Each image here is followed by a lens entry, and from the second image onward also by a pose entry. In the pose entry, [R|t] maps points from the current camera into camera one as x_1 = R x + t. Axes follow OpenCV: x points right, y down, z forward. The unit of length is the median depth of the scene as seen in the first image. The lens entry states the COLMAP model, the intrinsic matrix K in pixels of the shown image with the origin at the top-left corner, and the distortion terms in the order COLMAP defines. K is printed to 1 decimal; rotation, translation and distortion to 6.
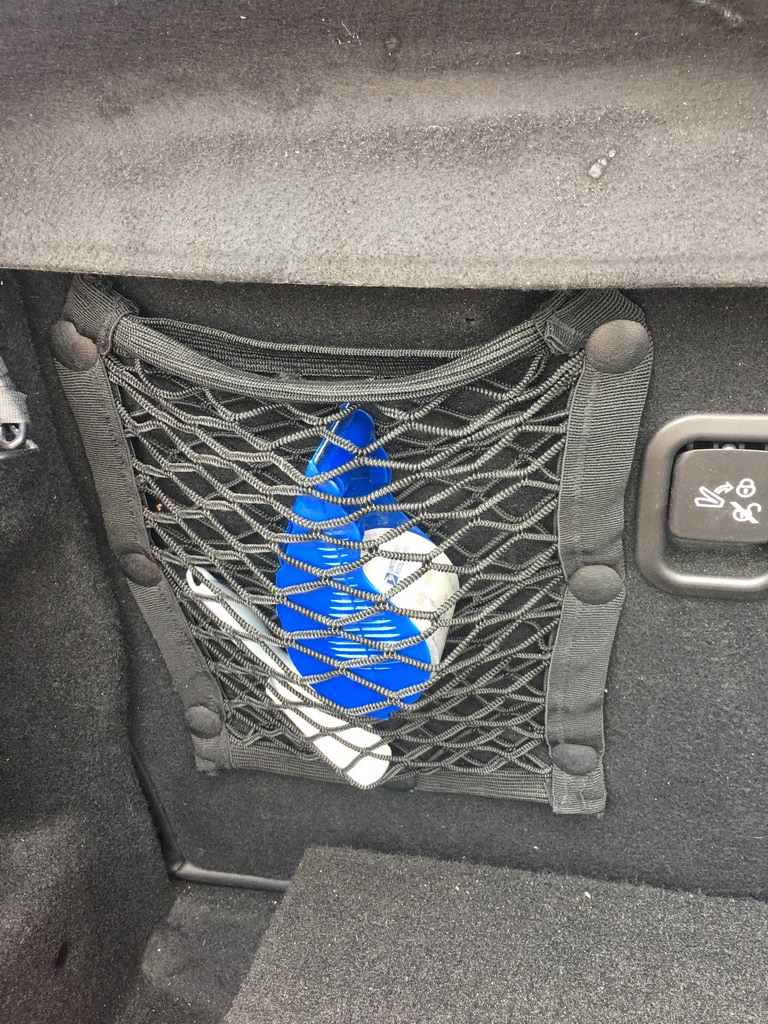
lens RADIAL K [[873.1, 0, 390.9], [0, 873.1, 514.4], [0, 0, 1]] dist [0.070406, -0.113841]
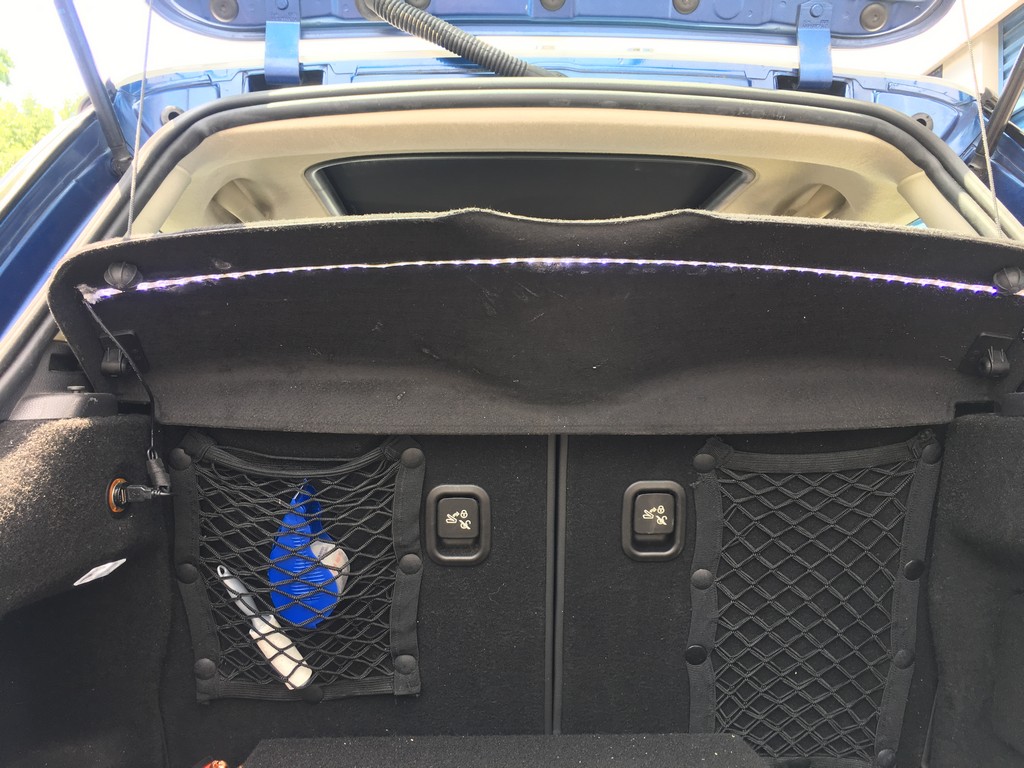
lens RADIAL K [[873.1, 0, 508.8], [0, 873.1, 366.4], [0, 0, 1]] dist [0.070406, -0.113841]
pose [[0.965691, 0.045572, 0.255665, -0.141431], [0.054122, 0.927549, -0.369762, 0.512911], [-0.253993, 0.370913, 0.893259, -1.451230]]
